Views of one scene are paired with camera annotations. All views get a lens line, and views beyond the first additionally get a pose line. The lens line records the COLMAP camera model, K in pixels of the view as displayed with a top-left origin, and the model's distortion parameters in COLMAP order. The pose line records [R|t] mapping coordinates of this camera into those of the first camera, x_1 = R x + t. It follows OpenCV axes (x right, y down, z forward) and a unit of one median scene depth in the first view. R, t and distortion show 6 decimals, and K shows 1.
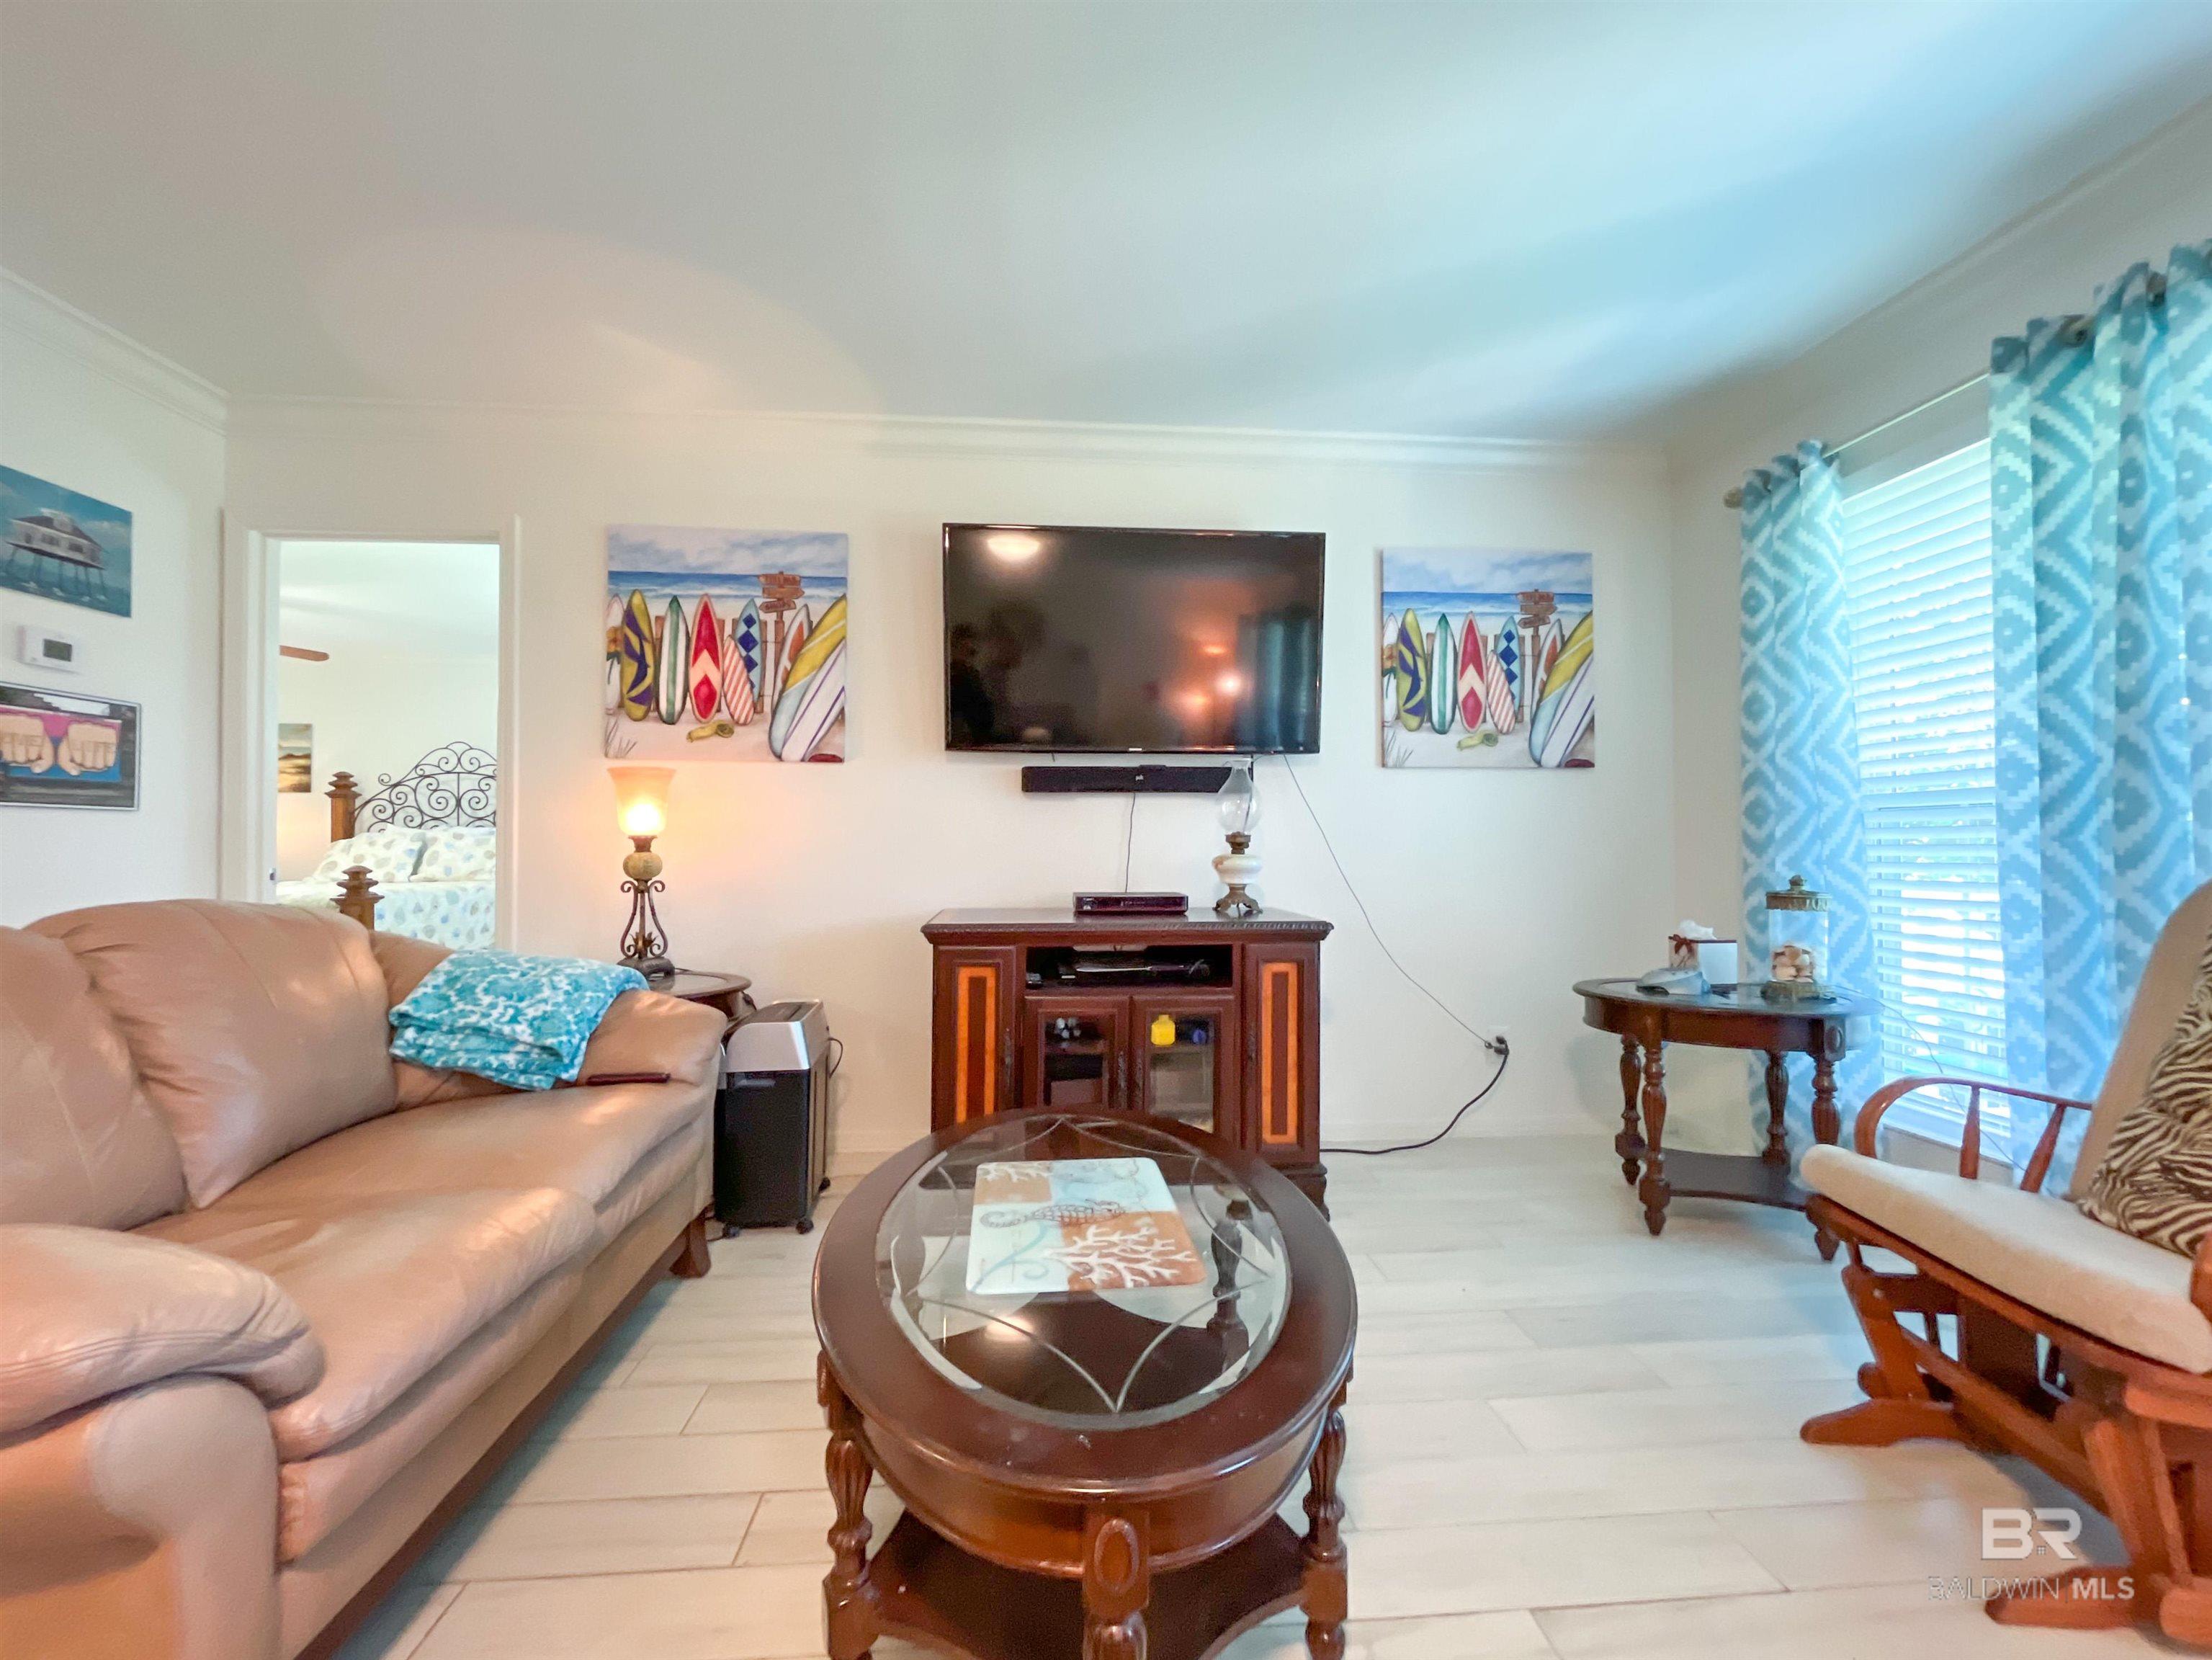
lens RADIAL K [[909.5, 0, 1095.7], [0, 909.5, 836.0], [0, 0, 1]] dist [-0.001680, 0.000087]
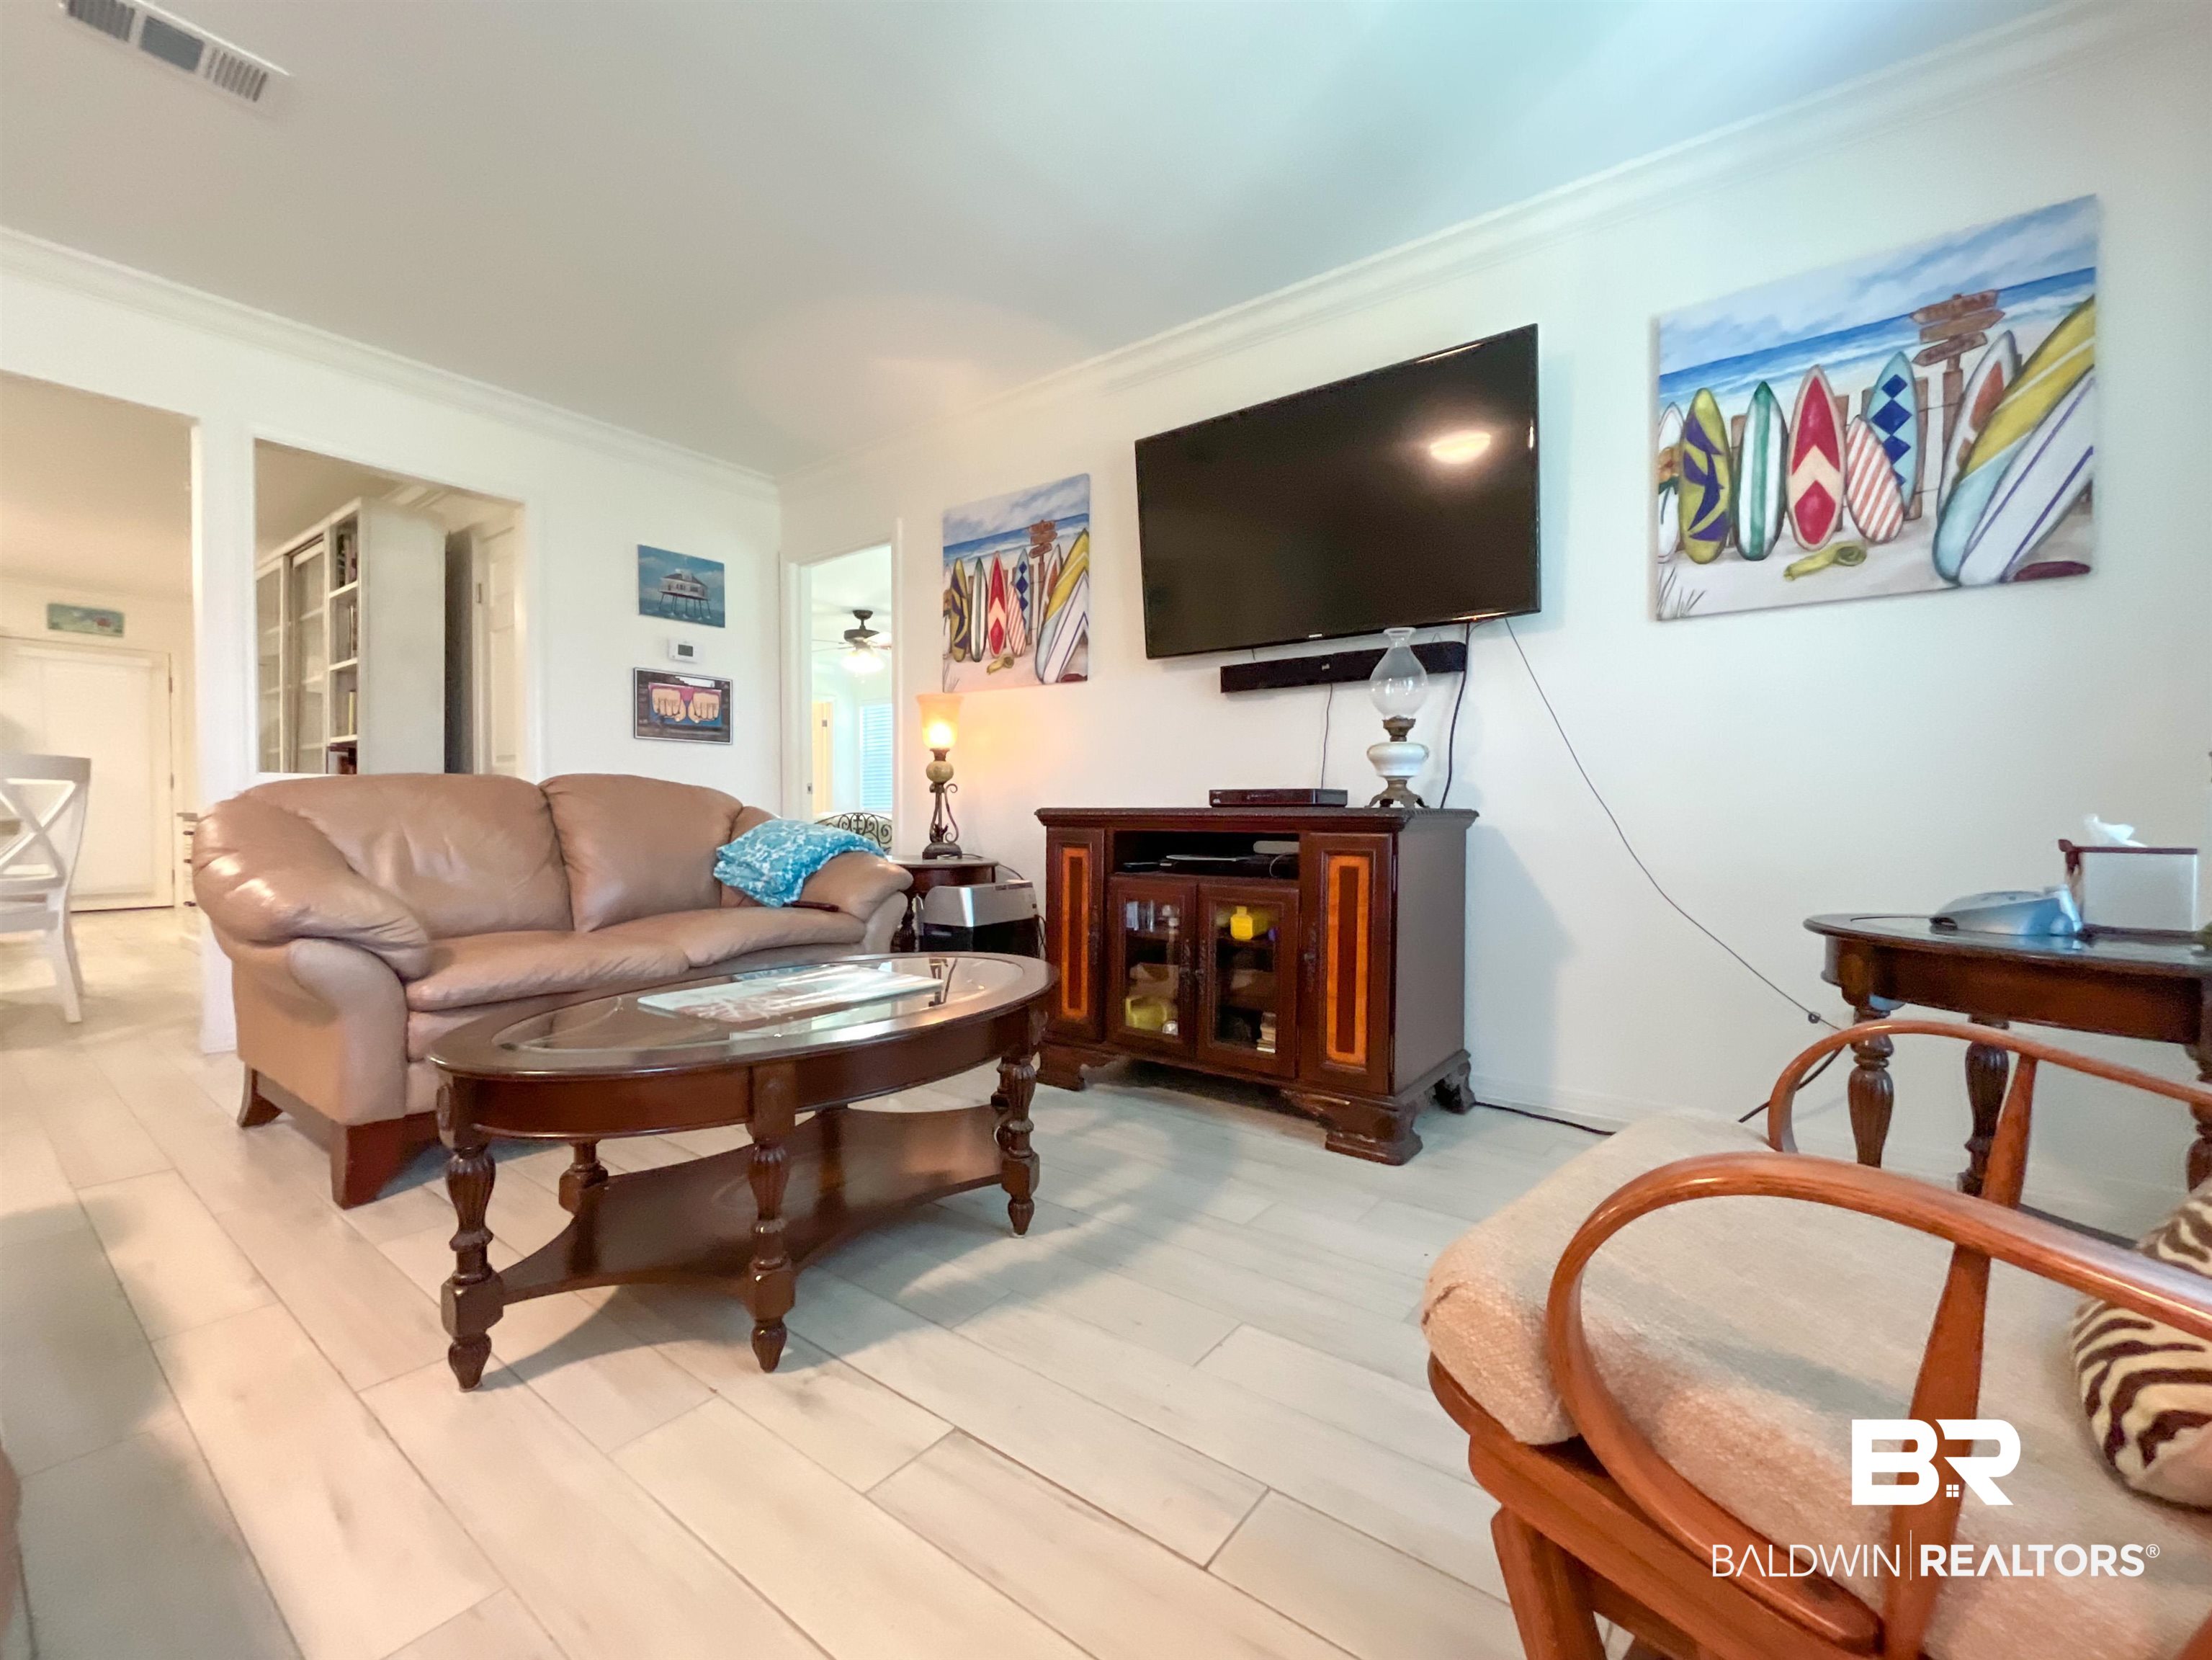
lens RADIAL K [[909.5, 0, 1102.7], [0, 909.5, 846.1], [0, 0, 1]] dist [-0.001680, 0.000087]
pose [[0.754394, 0.026906, -0.655871, 0.497175], [0.002024, 0.999060, 0.043312, 0.077899], [0.656419, -0.034002, 0.753630, 0.161429]]
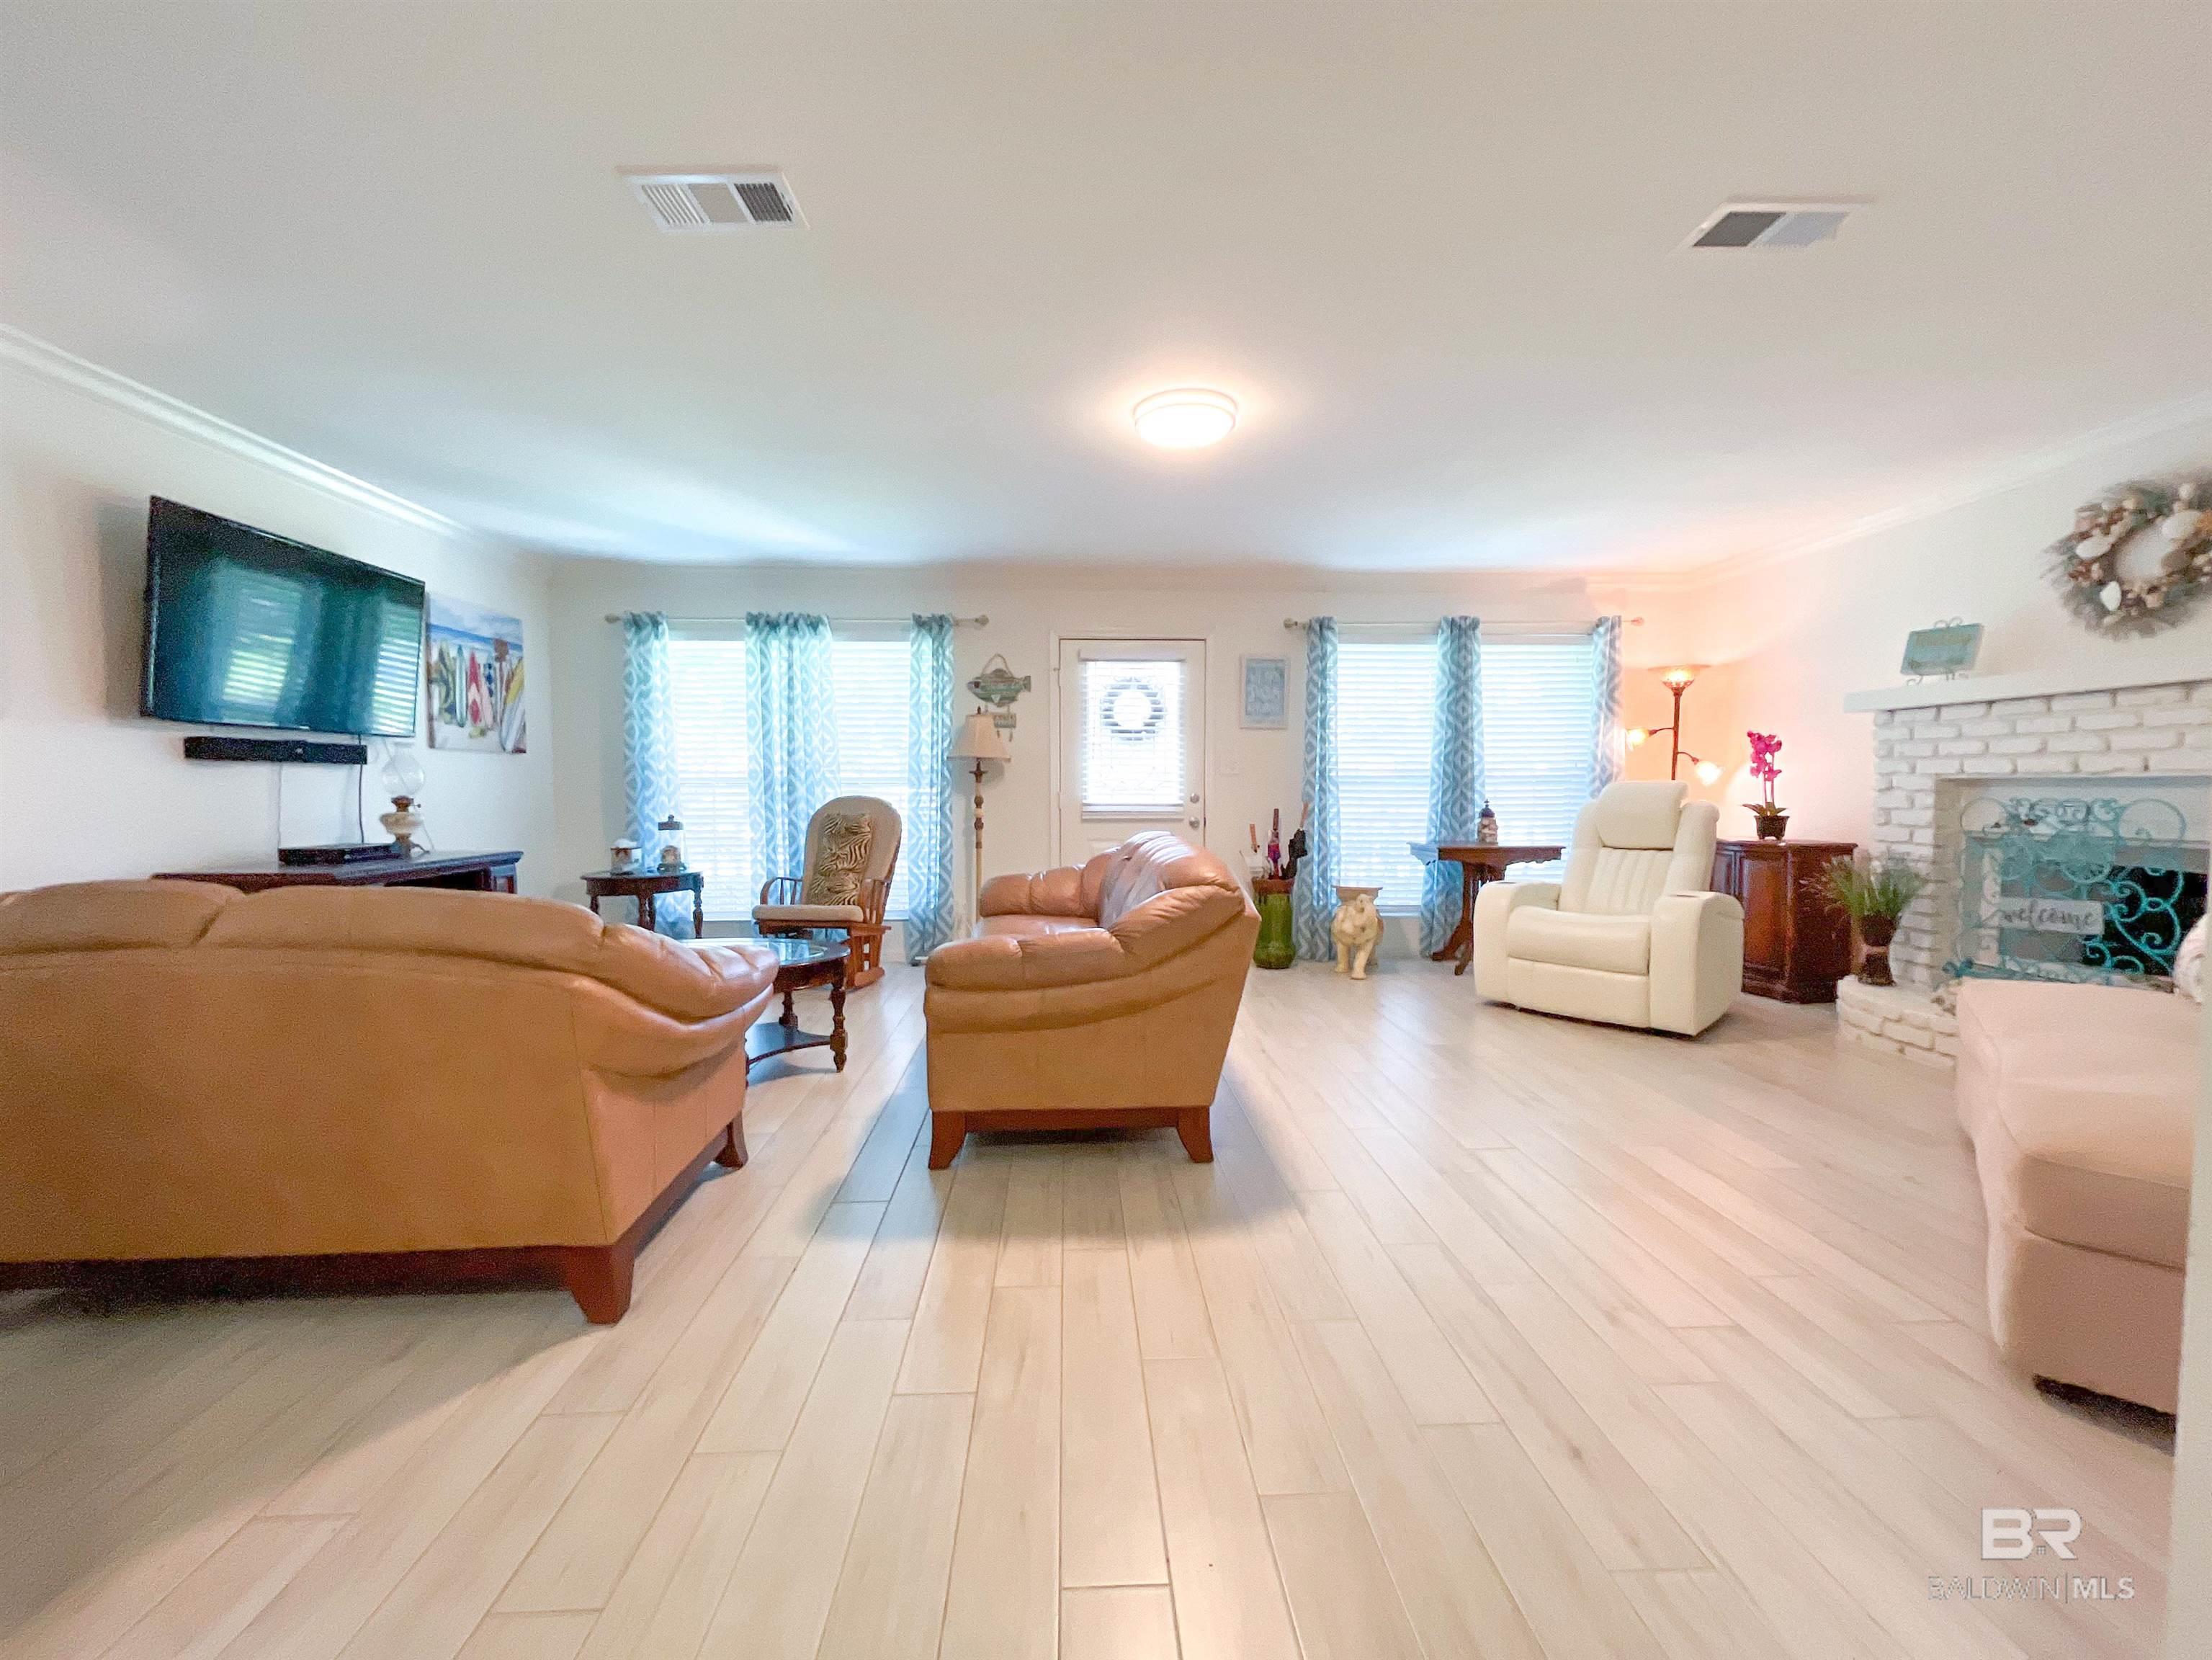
lens RADIAL K [[909.5, 0, 1114.6], [0, 909.5, 837.5], [0, 0, 1]] dist [-0.001680, 0.000087]
pose [[0.021634, -0.053820, 0.998316, -1.155276], [-0.011666, 0.998468, 0.054081, -0.027578], [-0.999698, -0.012817, 0.020973, -0.100457]]
